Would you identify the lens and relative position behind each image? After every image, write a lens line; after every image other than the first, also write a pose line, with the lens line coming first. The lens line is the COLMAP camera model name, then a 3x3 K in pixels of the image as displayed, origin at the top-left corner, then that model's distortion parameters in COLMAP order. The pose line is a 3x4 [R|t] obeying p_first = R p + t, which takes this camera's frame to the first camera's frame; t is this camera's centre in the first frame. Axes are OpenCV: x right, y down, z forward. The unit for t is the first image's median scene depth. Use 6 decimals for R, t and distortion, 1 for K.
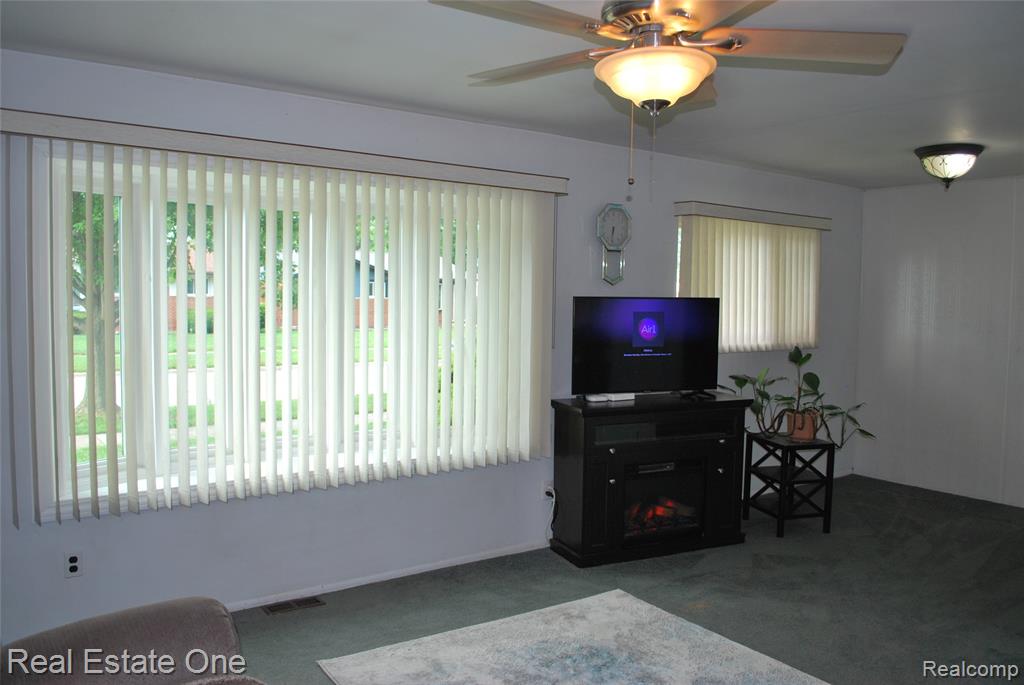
lens RADIAL K [[812.1, 0, 507.6], [0, 812.1, 339.0], [0, 0, 1]] dist [-0.076888, 0.004808]
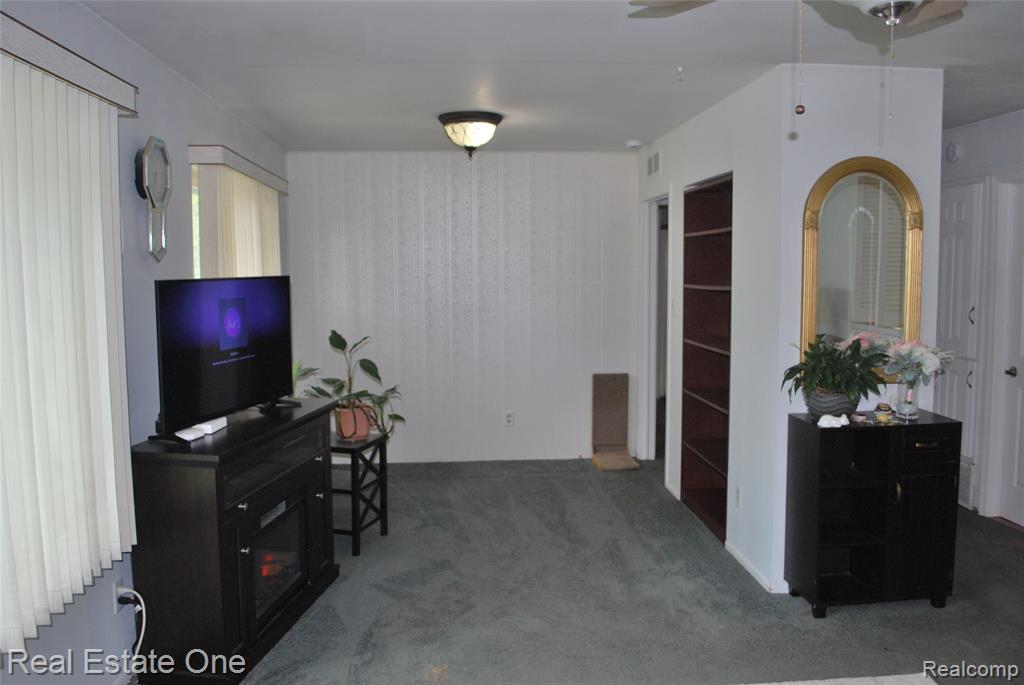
lens RADIAL K [[812.1, 0, 511.2], [0, 812.1, 345.9], [0, 0, 1]] dist [-0.076888, 0.004808]
pose [[0.530954, -0.100687, 0.841398, -0.286318], [0.065081, 0.994828, 0.077979, -0.031950], [-0.844898, 0.013356, 0.534761, 0.425036]]
